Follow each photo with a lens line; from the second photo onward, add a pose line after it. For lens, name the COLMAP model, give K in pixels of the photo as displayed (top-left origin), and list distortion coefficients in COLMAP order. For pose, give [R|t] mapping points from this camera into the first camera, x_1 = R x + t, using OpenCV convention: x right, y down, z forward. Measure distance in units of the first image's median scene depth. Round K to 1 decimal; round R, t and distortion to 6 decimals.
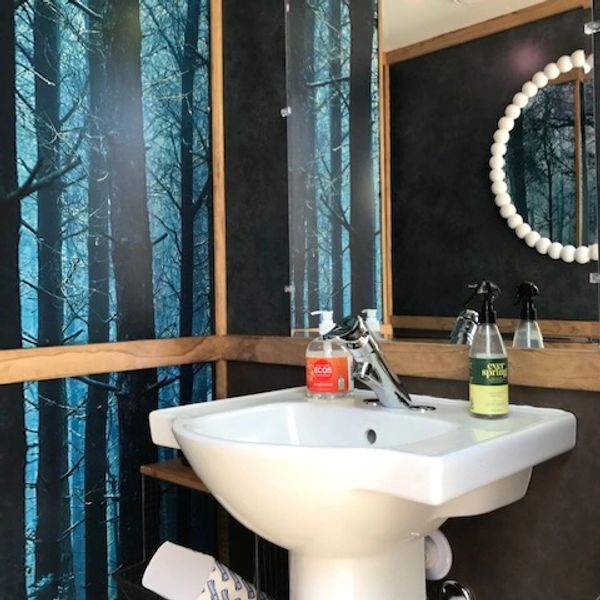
lens RADIAL K [[683.8, 0, 301.5], [0, 683.8, 289.0], [0, 0, 1]] dist [0.032214, 0.000000]
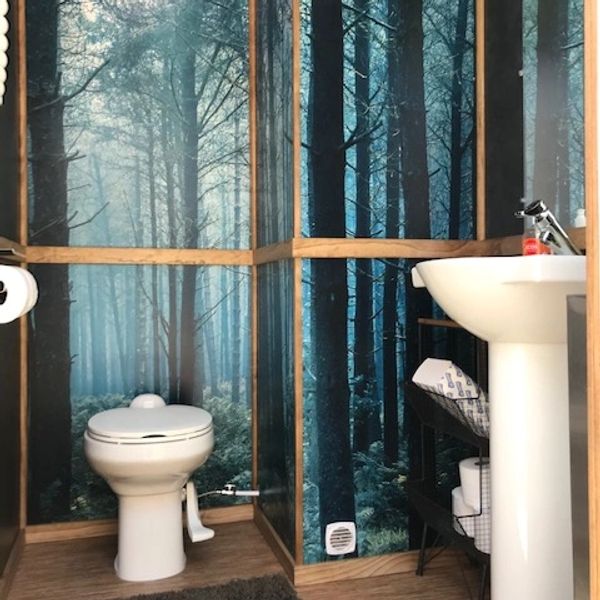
lens RADIAL K [[683.8, 0, 300.7], [0, 683.8, 299.8], [0, 0, 1]] dist [0.032214, 0.000000]
pose [[0.865402, 0.015194, -0.500848, 0.312254], [-0.002629, 0.999664, 0.025784, 0.178933], [0.501071, -0.020997, 0.865151, -0.469100]]
